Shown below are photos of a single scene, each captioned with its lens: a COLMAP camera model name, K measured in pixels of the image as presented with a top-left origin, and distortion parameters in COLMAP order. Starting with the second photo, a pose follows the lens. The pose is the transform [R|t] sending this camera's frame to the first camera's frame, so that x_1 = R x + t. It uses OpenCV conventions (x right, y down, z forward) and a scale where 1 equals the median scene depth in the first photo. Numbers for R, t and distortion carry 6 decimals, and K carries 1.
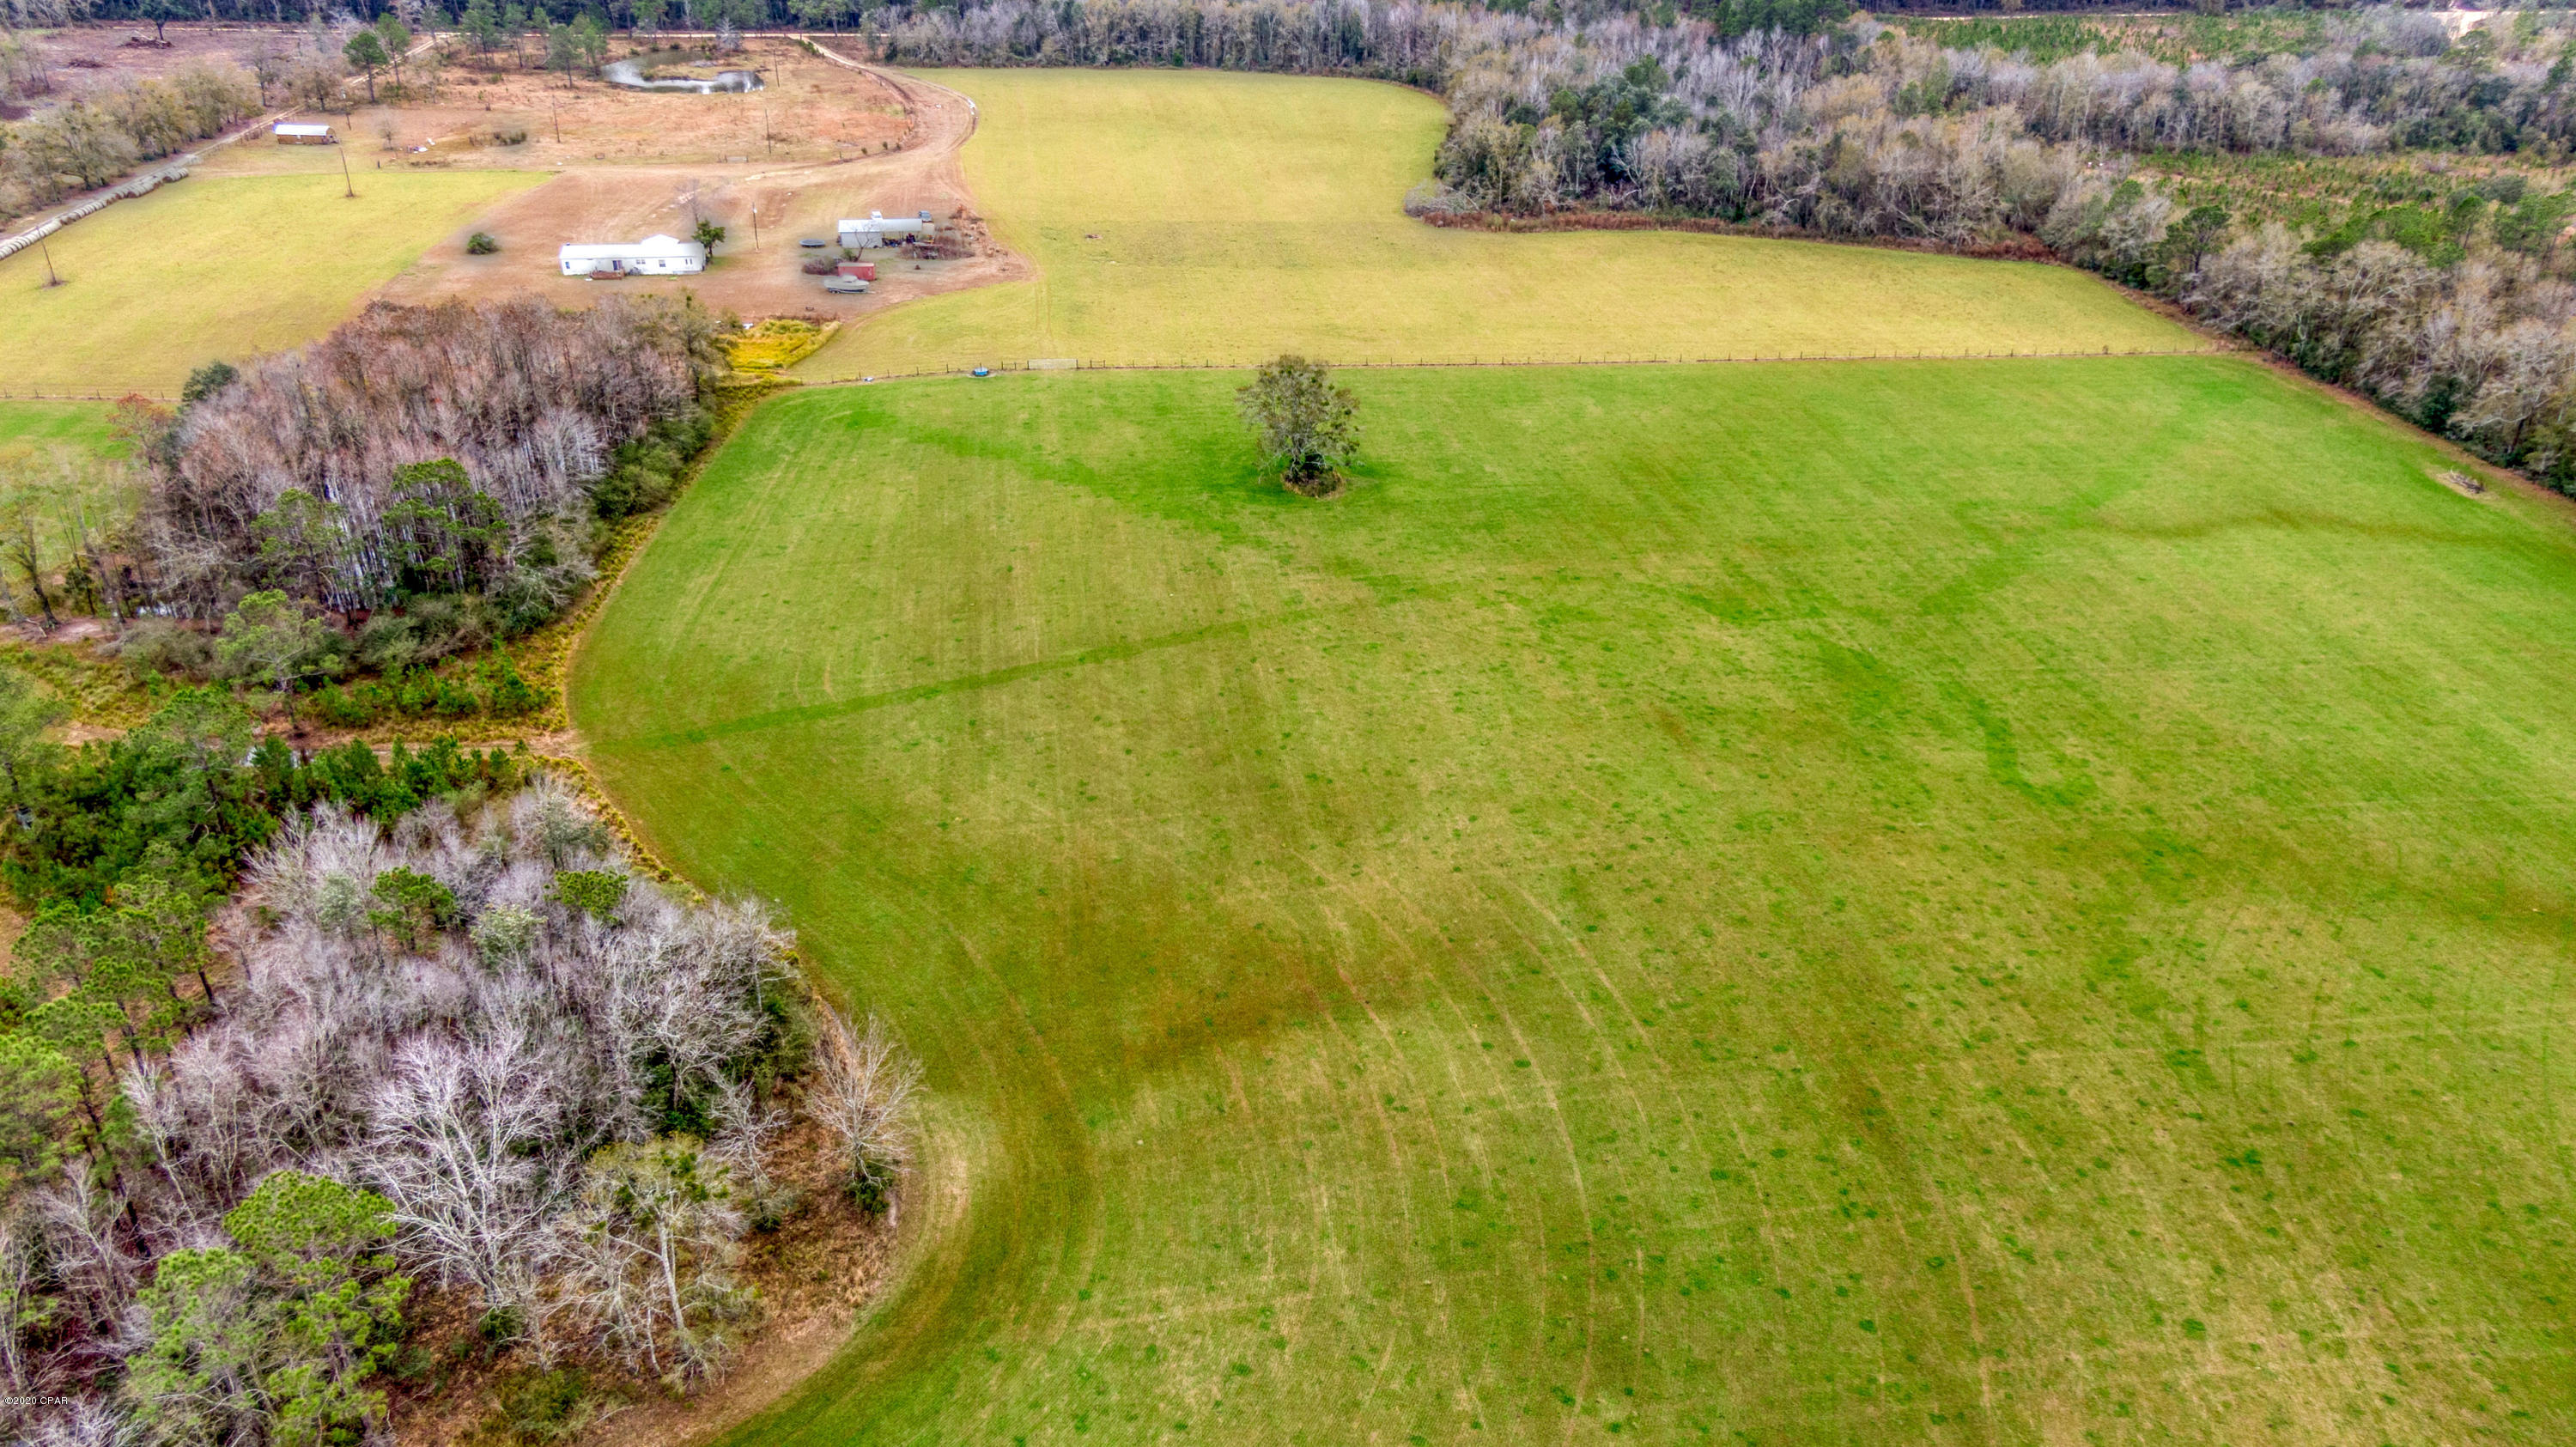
lens RADIAL K [[1826.4, 0, 1292.9], [0, 1826.4, 733.0], [0, 0, 1]] dist [0.037067, -0.054425]
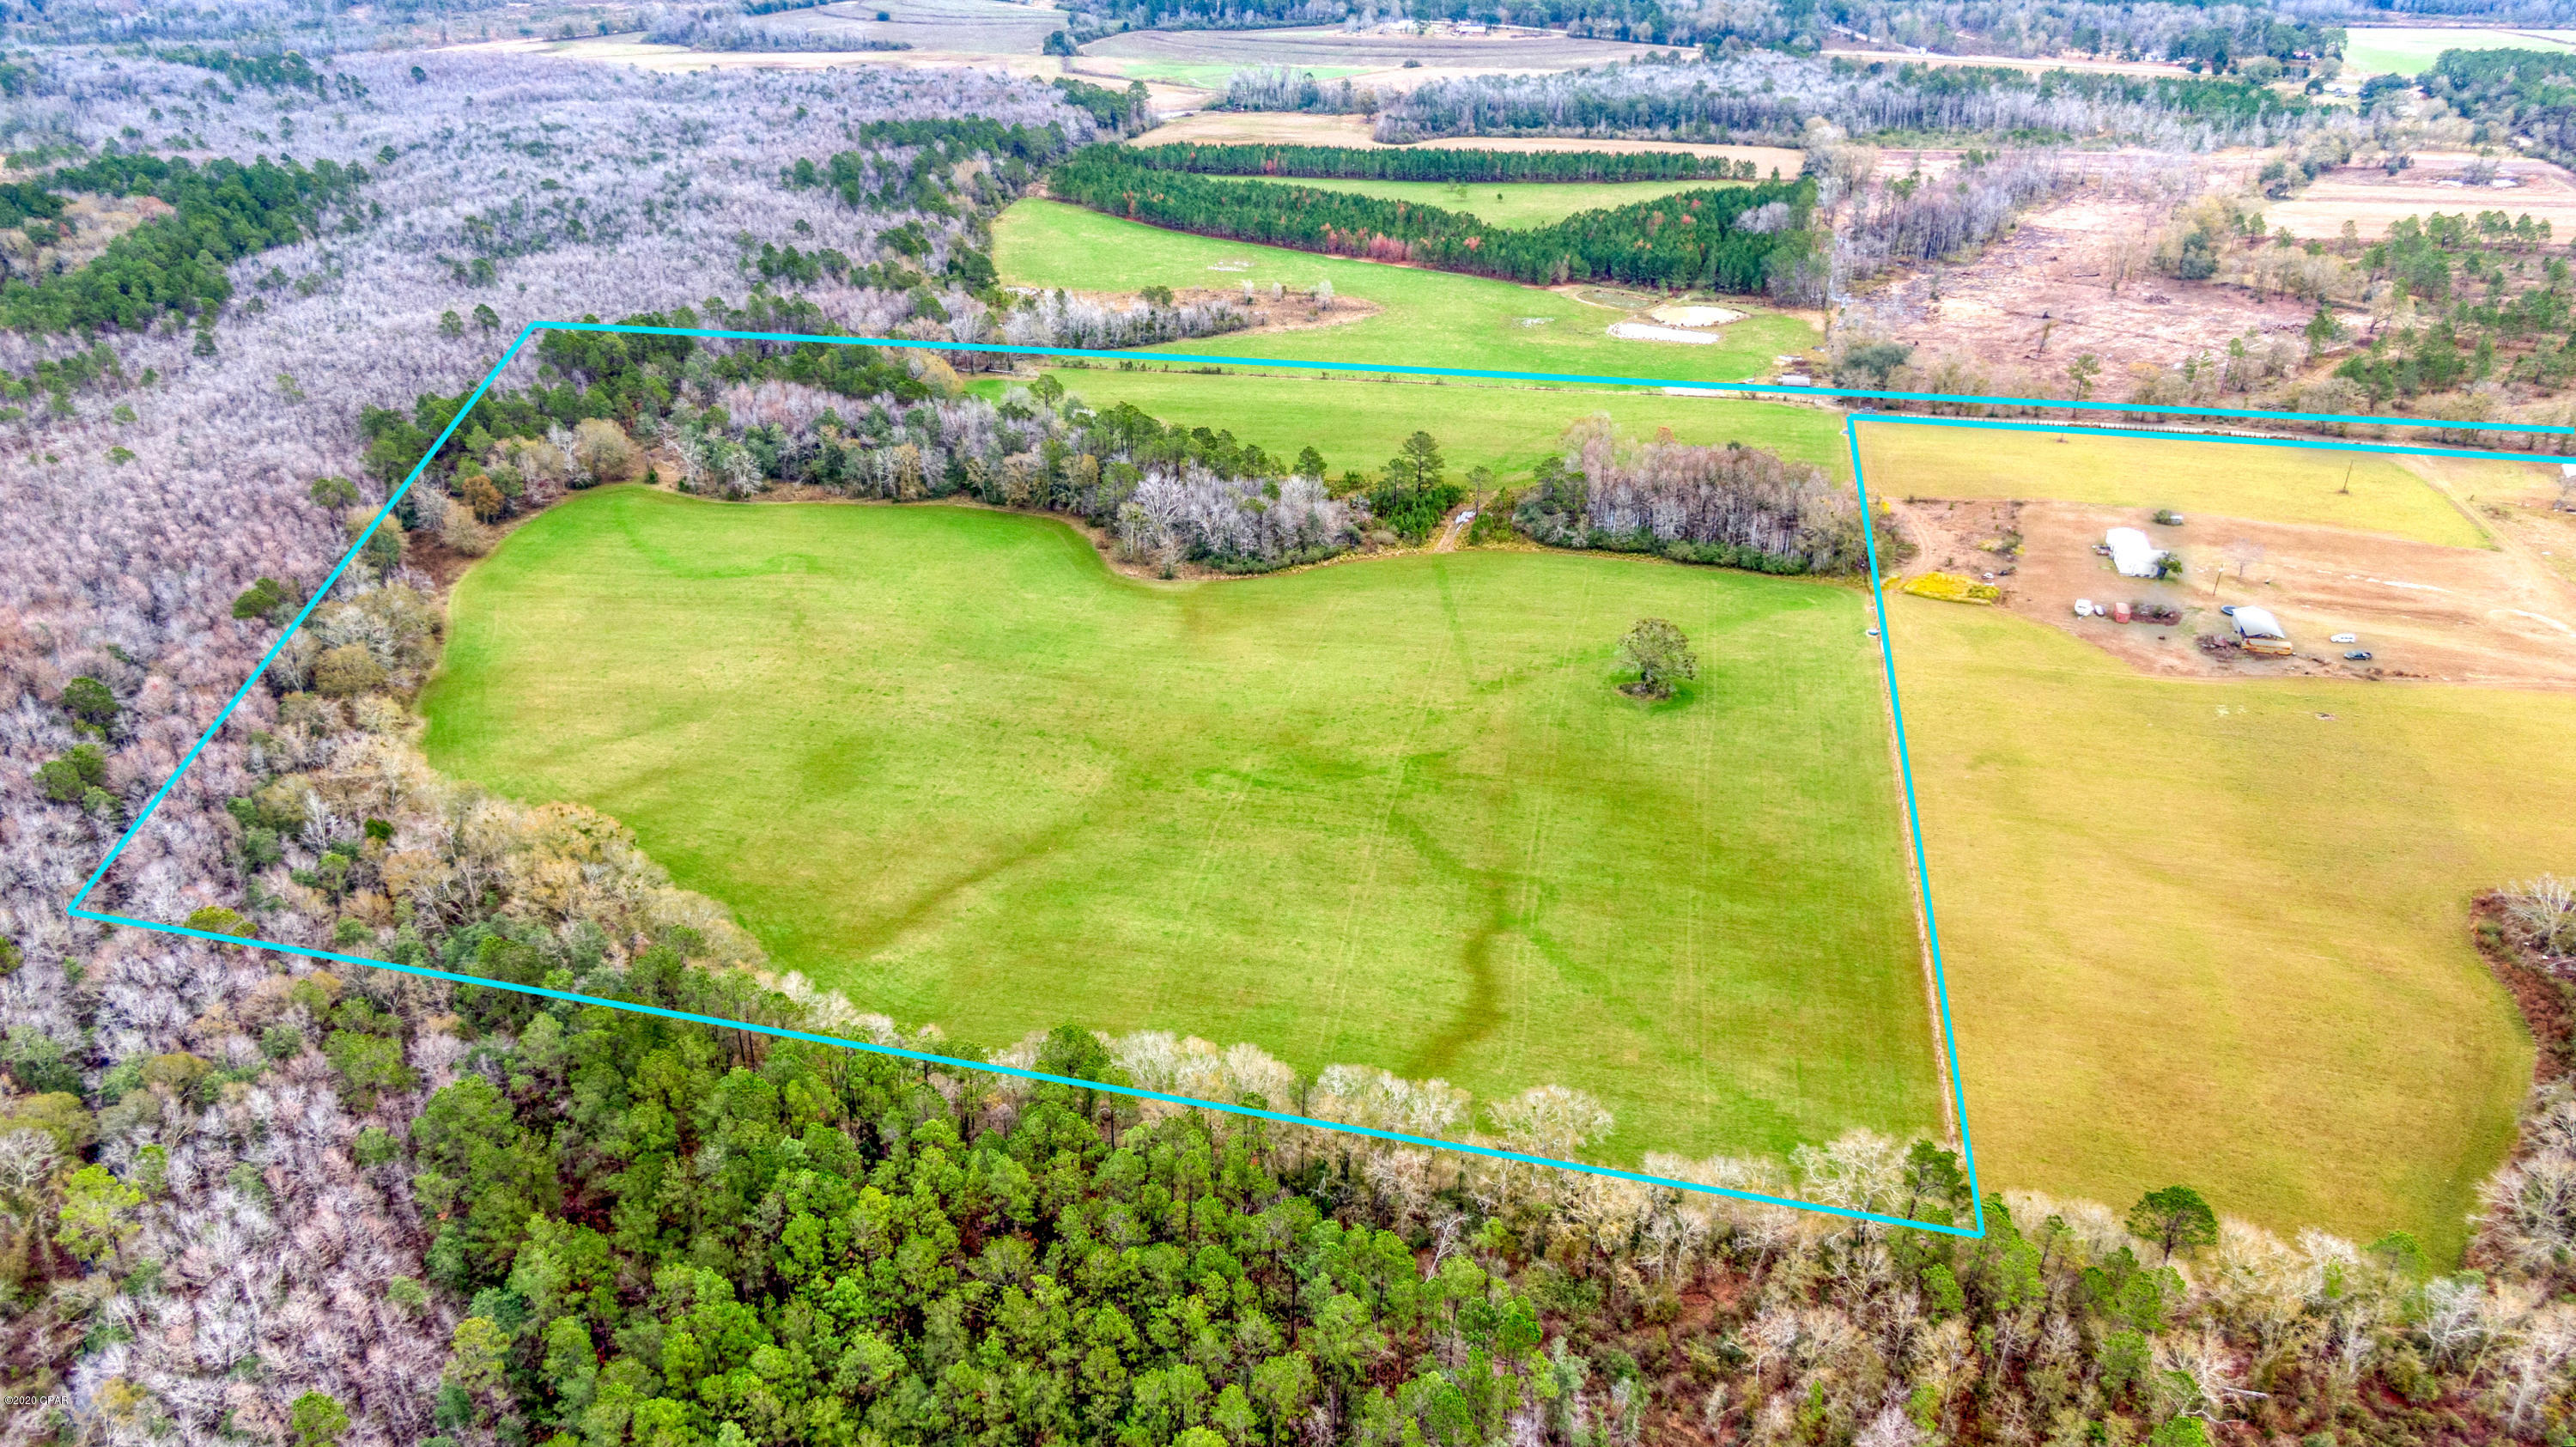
lens RADIAL K [[1826.4, 0, 1279.9], [0, 1826.4, 737.5], [0, 0, 1]] dist [0.037067, -0.054425]
pose [[-0.346253, 0.421319, -0.838212, 1.482249], [-0.452220, 0.707866, 0.542607, -0.826427], [0.821952, 0.566936, -0.054572, 0.792427]]
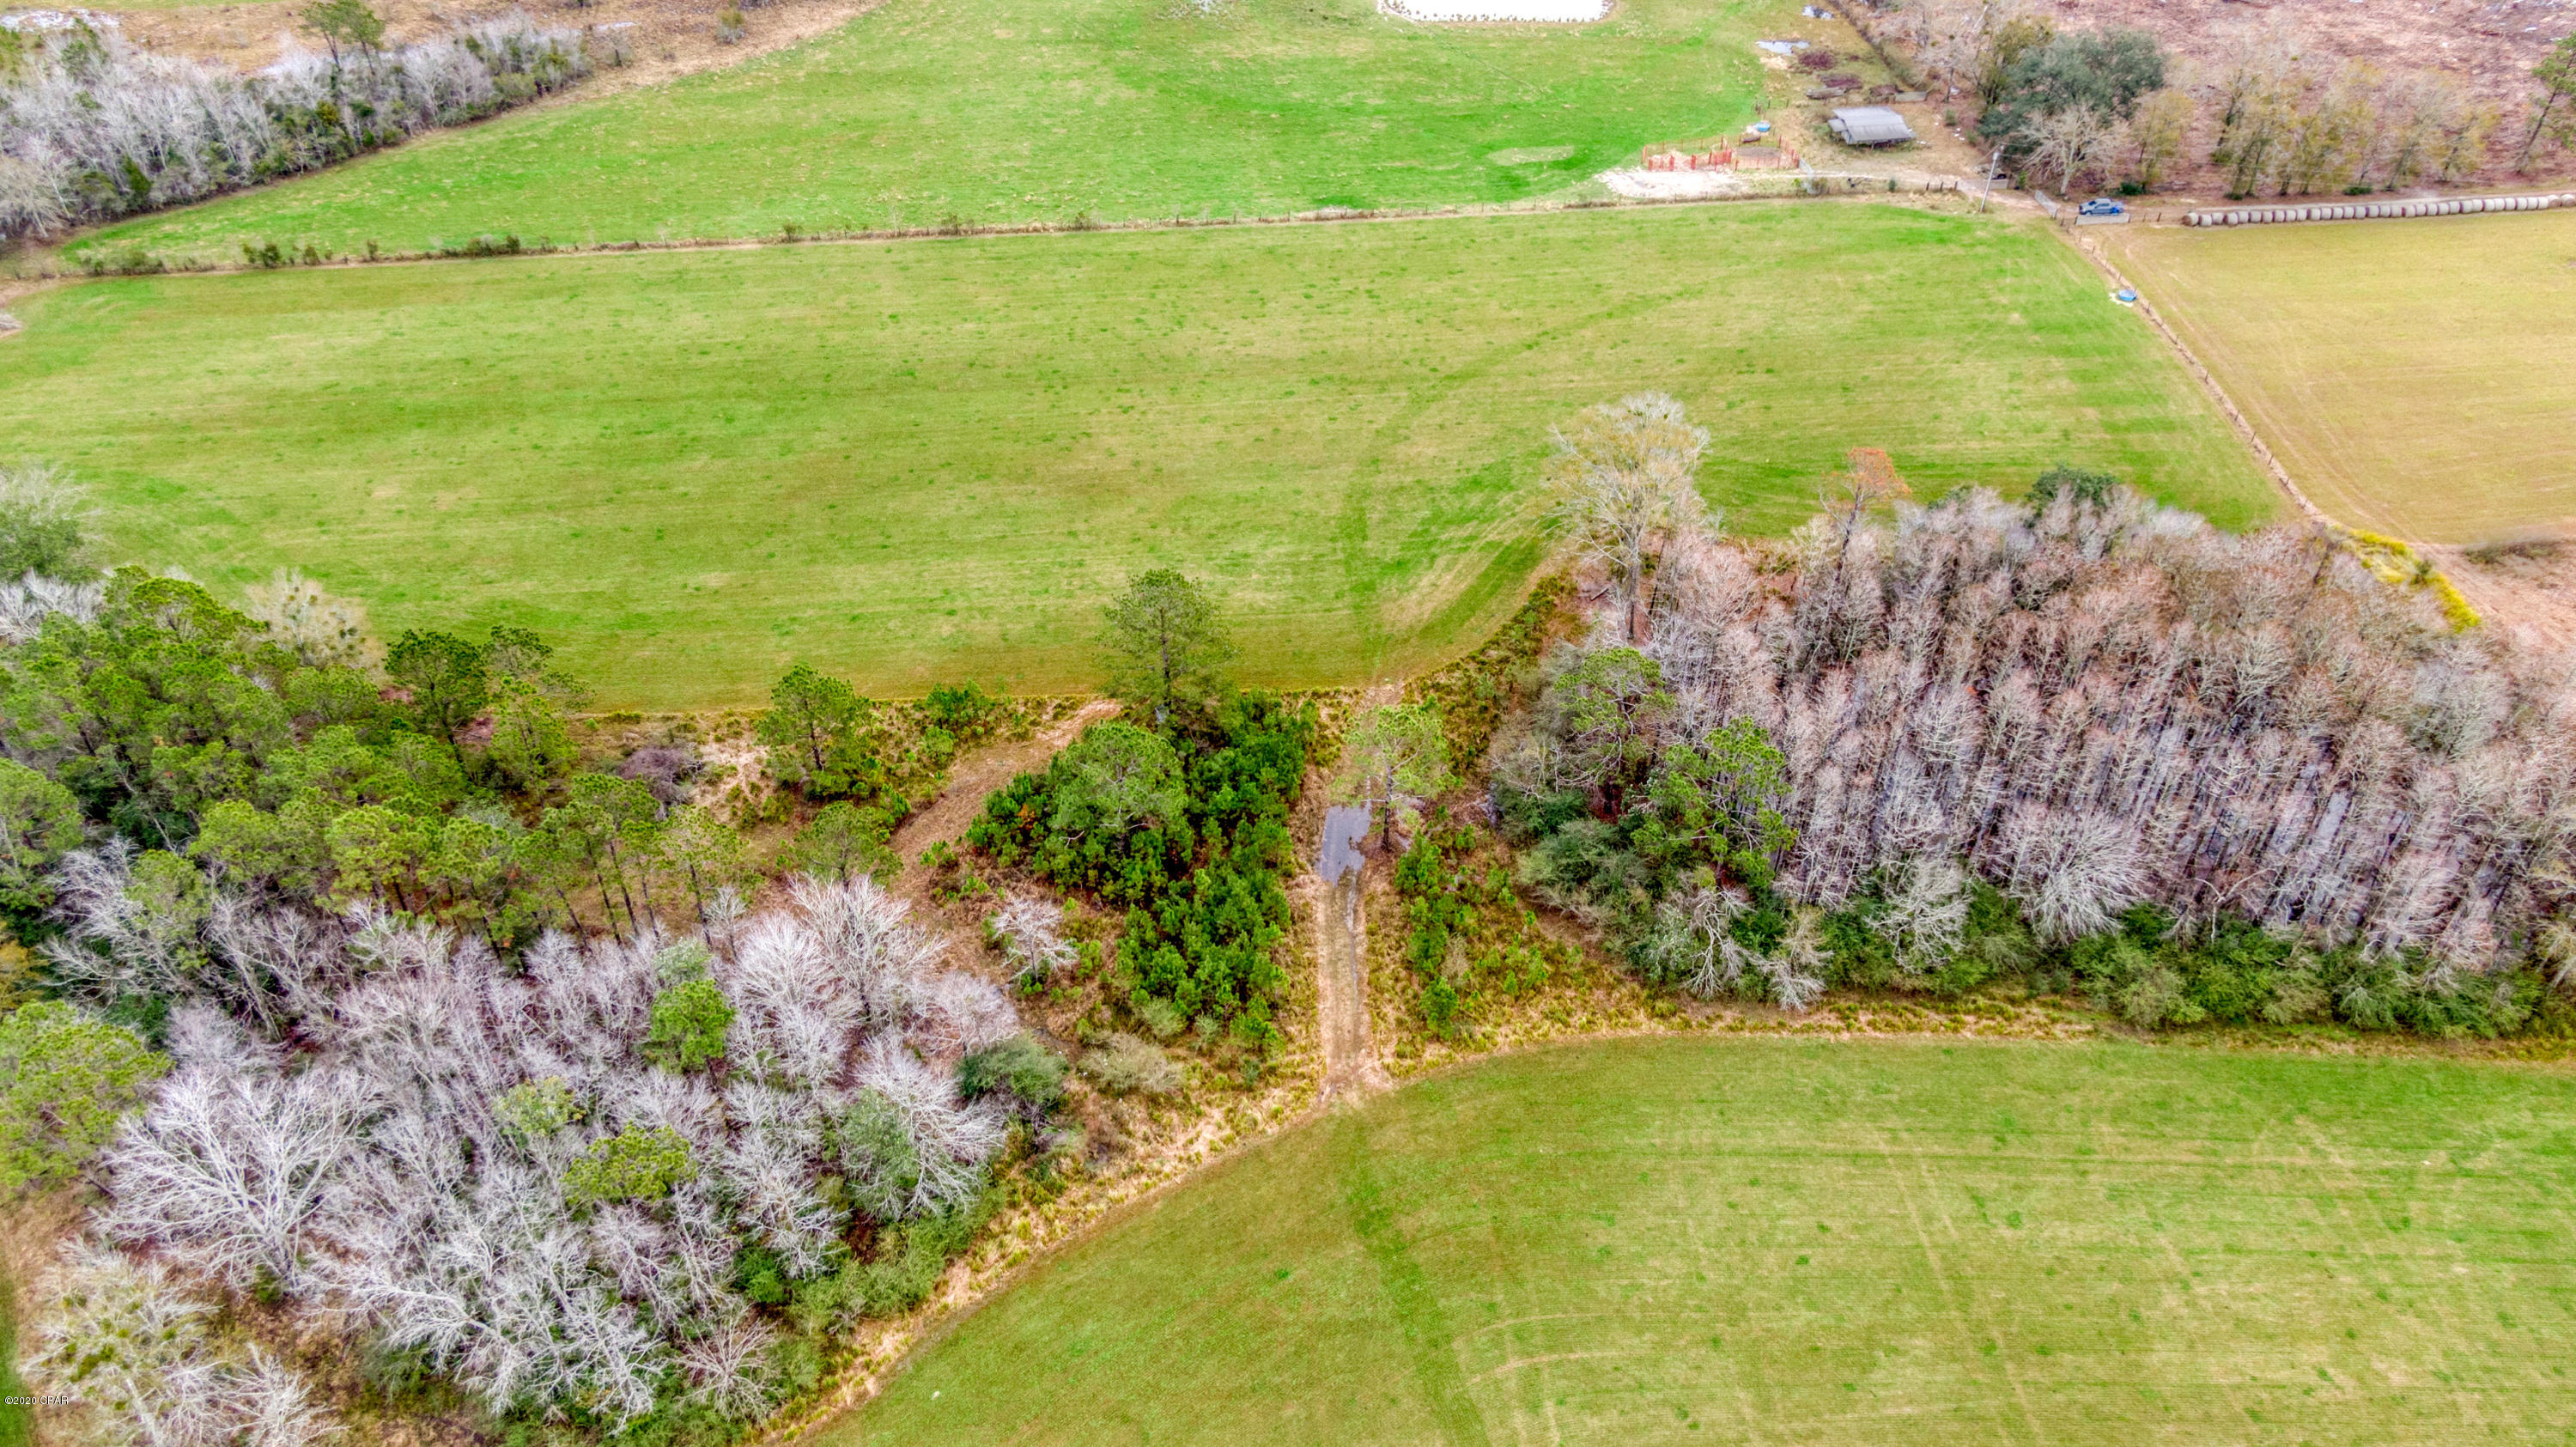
lens RADIAL K [[1826.4, 0, 1281.2], [0, 1826.4, 739.7], [0, 0, 1]] dist [0.037067, -0.054425]
pose [[-0.066820, 0.640907, -0.764705, 0.077181], [-0.473687, 0.654164, 0.589652, -0.383858], [0.878155, 0.401631, 0.259878, 0.510462]]
